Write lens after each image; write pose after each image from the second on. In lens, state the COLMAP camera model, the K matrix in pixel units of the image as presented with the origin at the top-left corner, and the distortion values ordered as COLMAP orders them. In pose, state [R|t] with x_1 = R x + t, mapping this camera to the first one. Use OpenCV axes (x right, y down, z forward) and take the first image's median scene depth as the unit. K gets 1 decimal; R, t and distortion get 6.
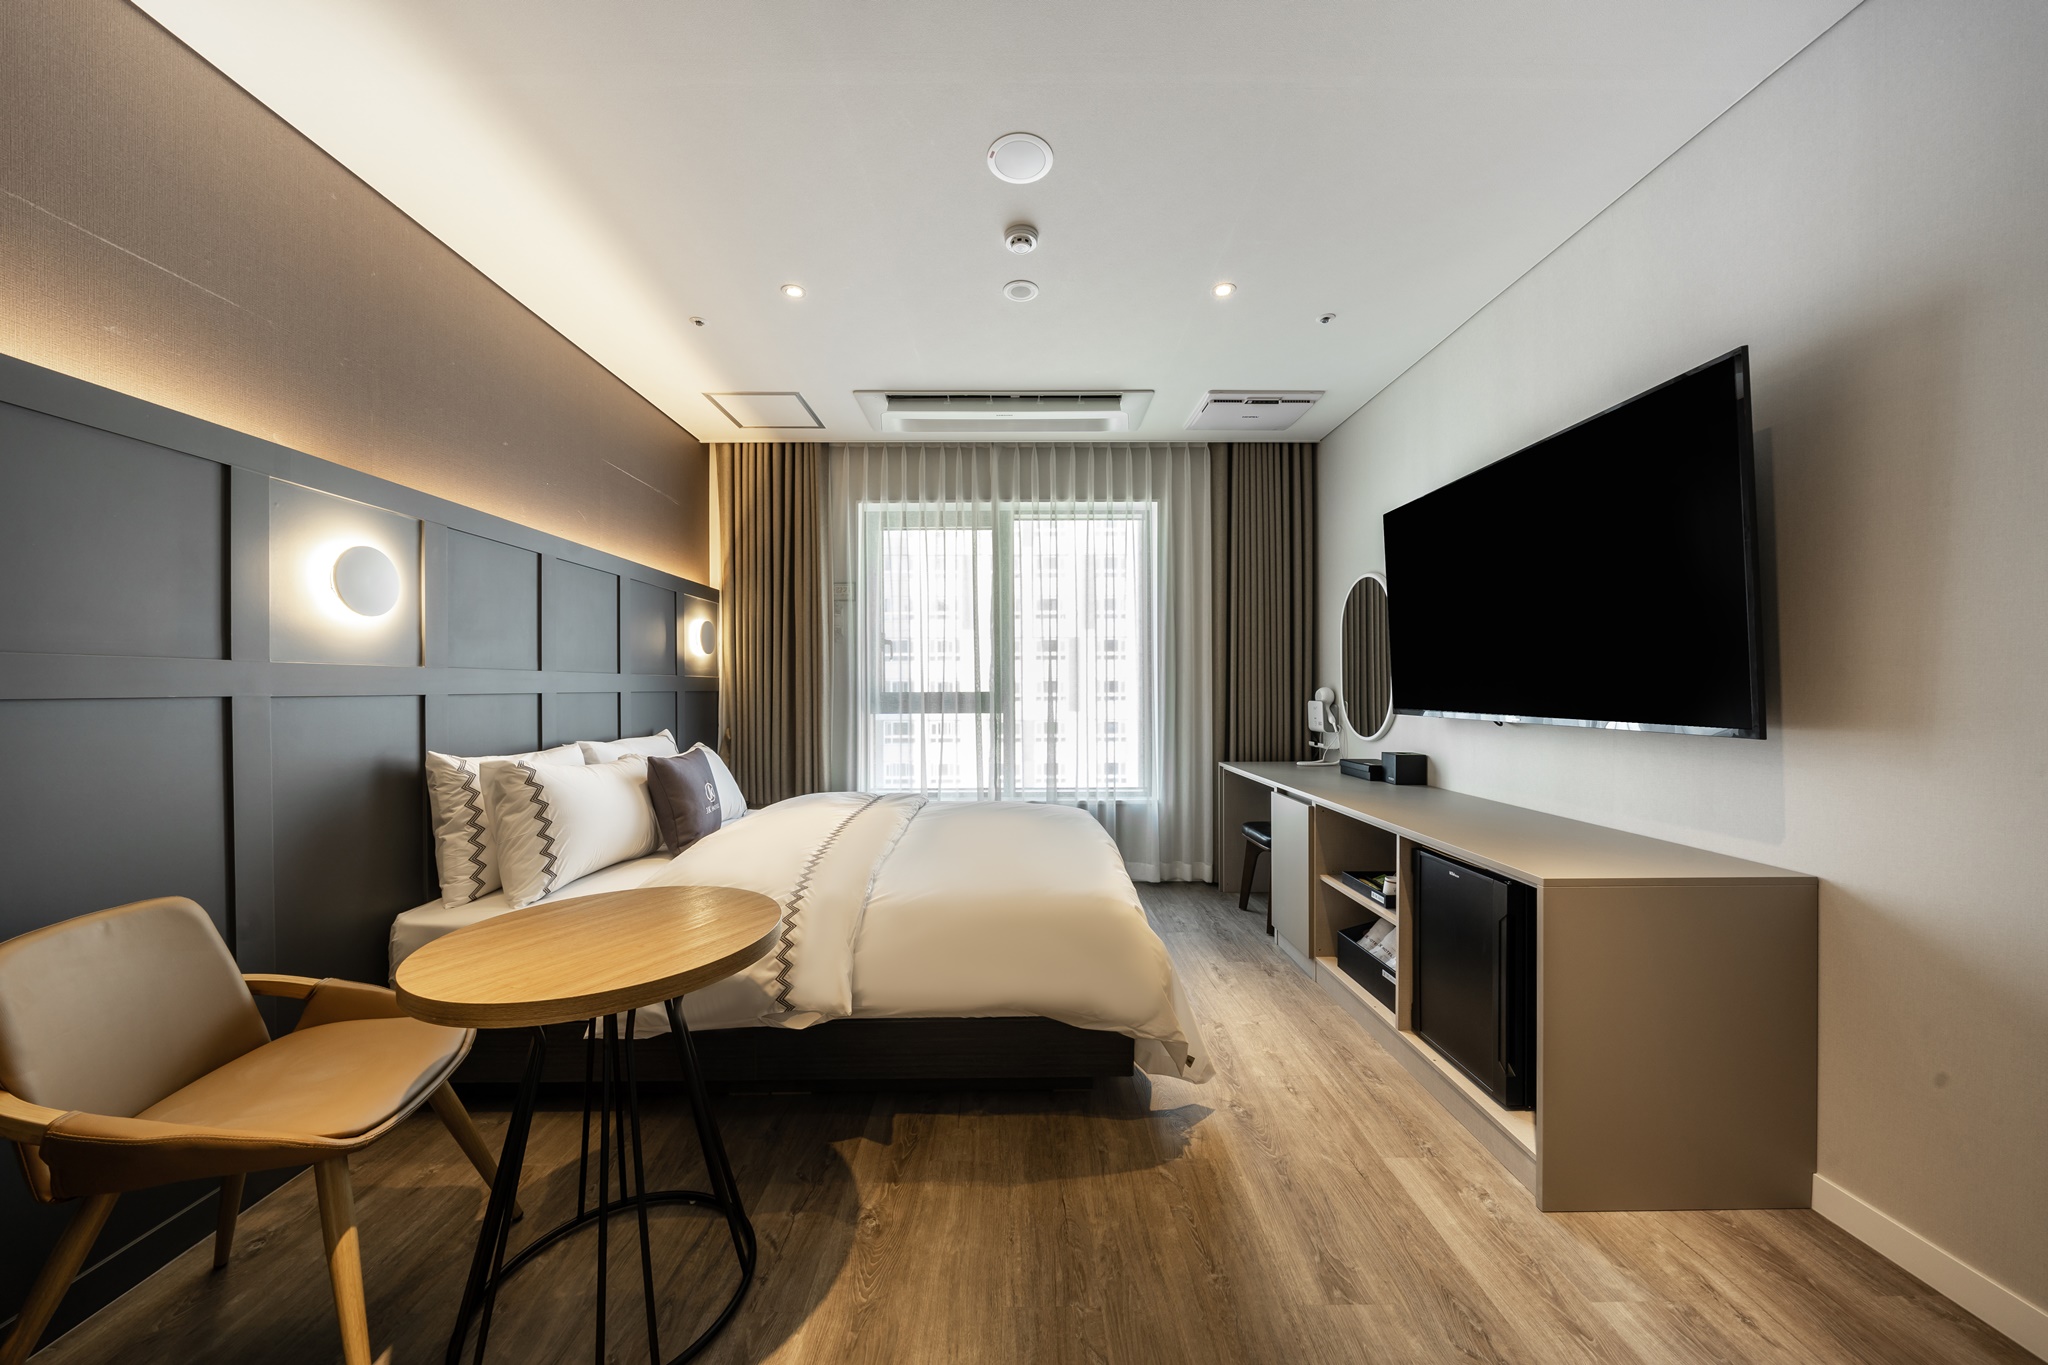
lens RADIAL K [[702.0, 0, 1024.4], [0, 702.0, 690.1], [0, 0, 1]] dist [-0.001639, -0.000251]
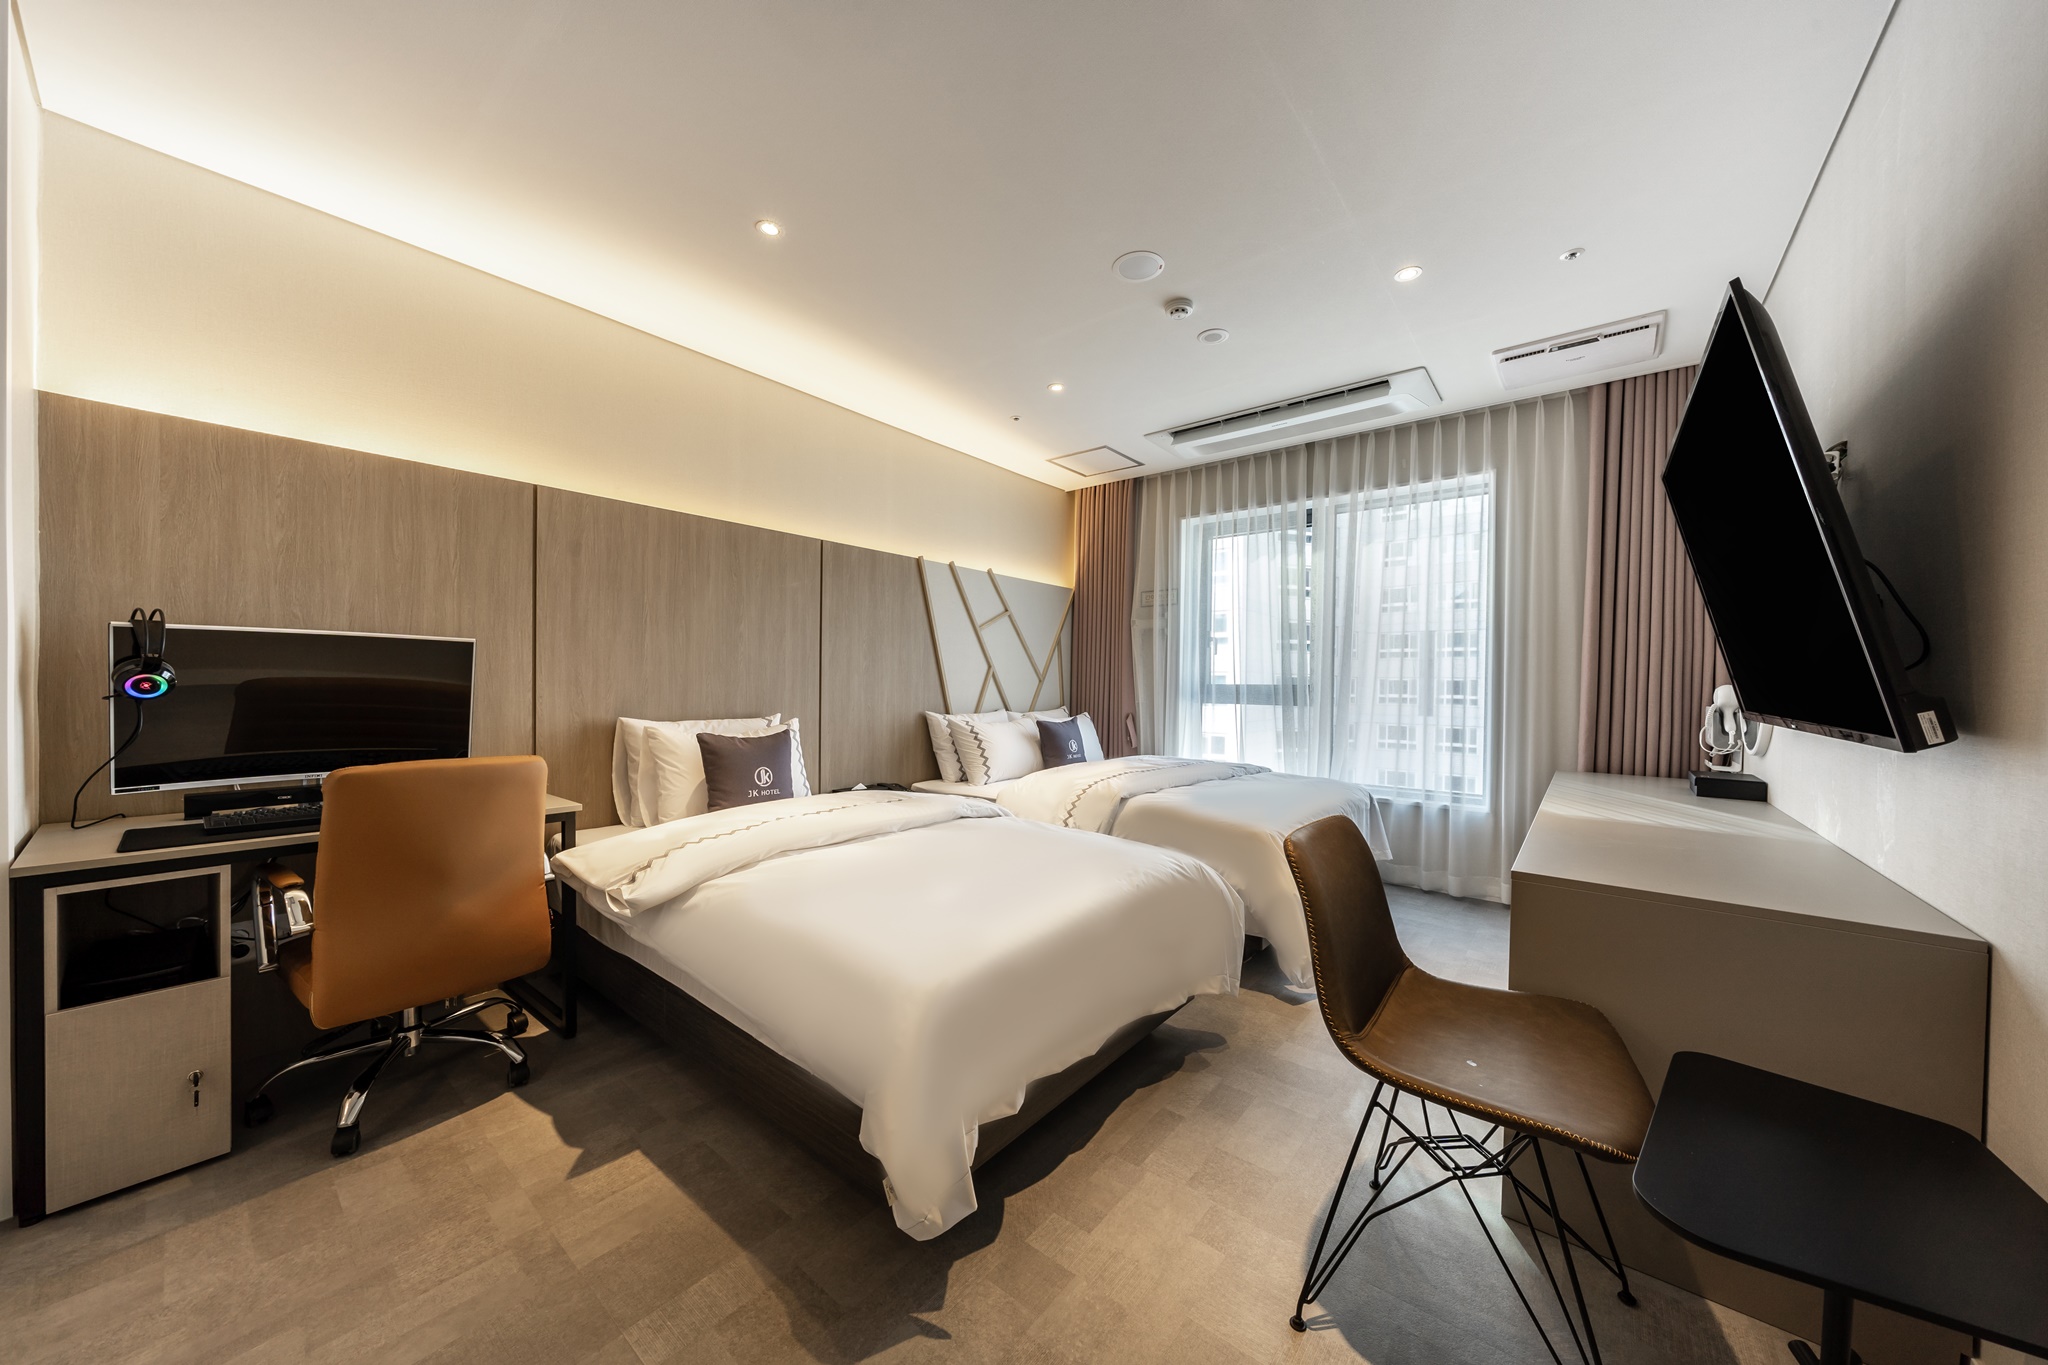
lens RADIAL K [[698.8, 0, 1033.3], [0, 698.8, 704.3], [0, 0, 1]] dist [-0.000173, -0.000042]
pose [[0.781828, 0.024374, -0.623018, 0.456291], [-0.005845, 0.999478, 0.031768, 0.002104], [0.623467, -0.021196, 0.781562, -0.091437]]
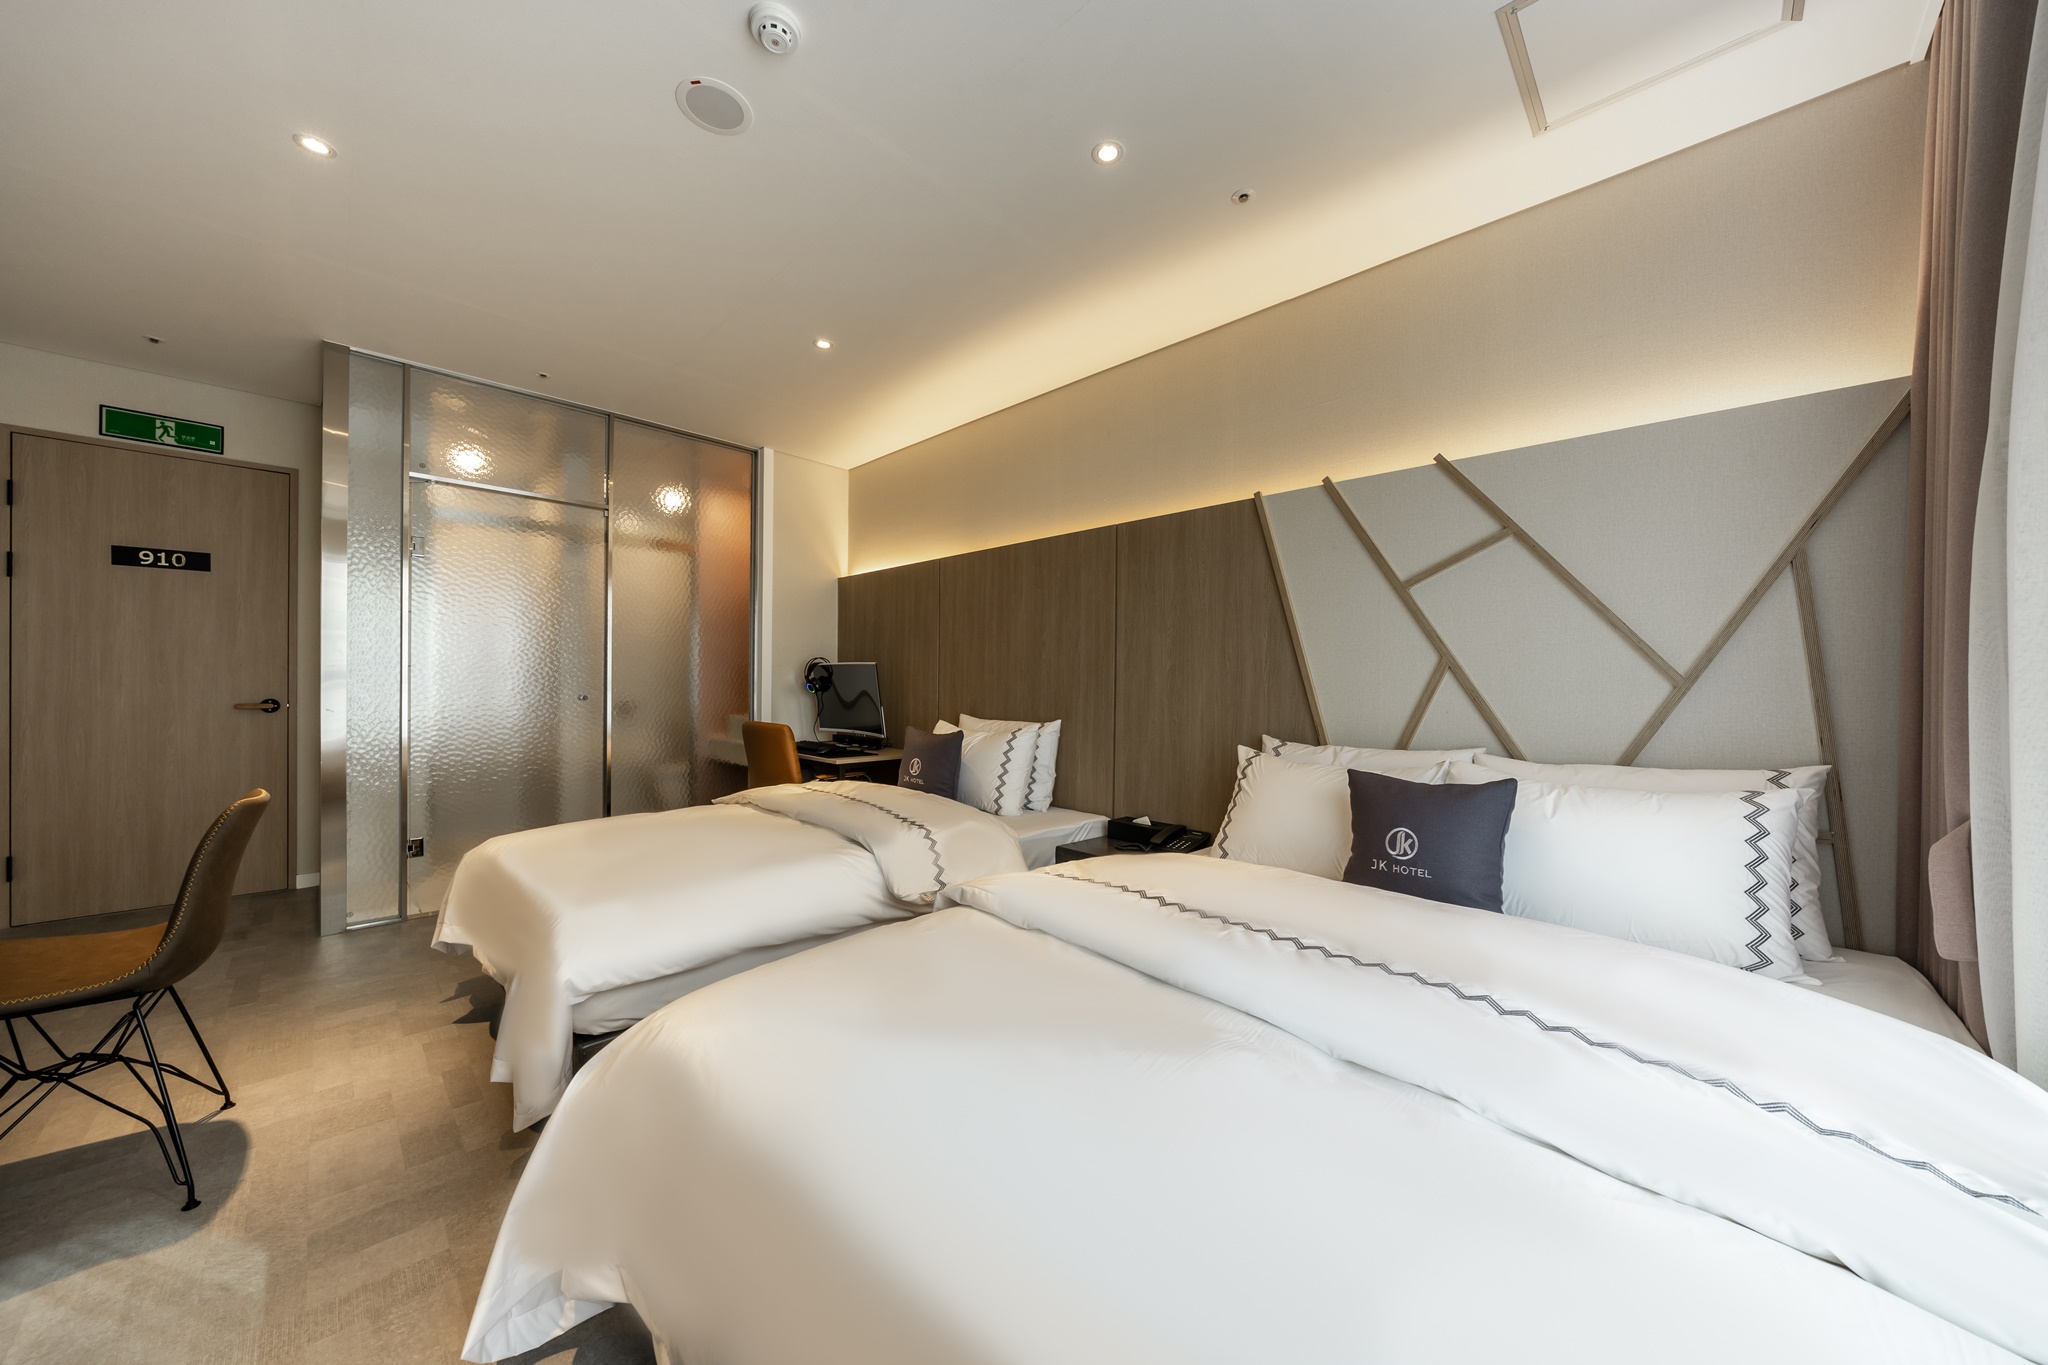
lens RADIAL K [[706.8, 0, 1020.3], [0, 706.8, 686.6], [0, 0, 1]] dist [0.005043, -0.000166]
pose [[-0.715637, -0.000444, -0.698472, 0.255208], [-0.002738, 0.999994, 0.002170, 0.000362], [0.698467, 0.003465, -0.715634, 1.371374]]
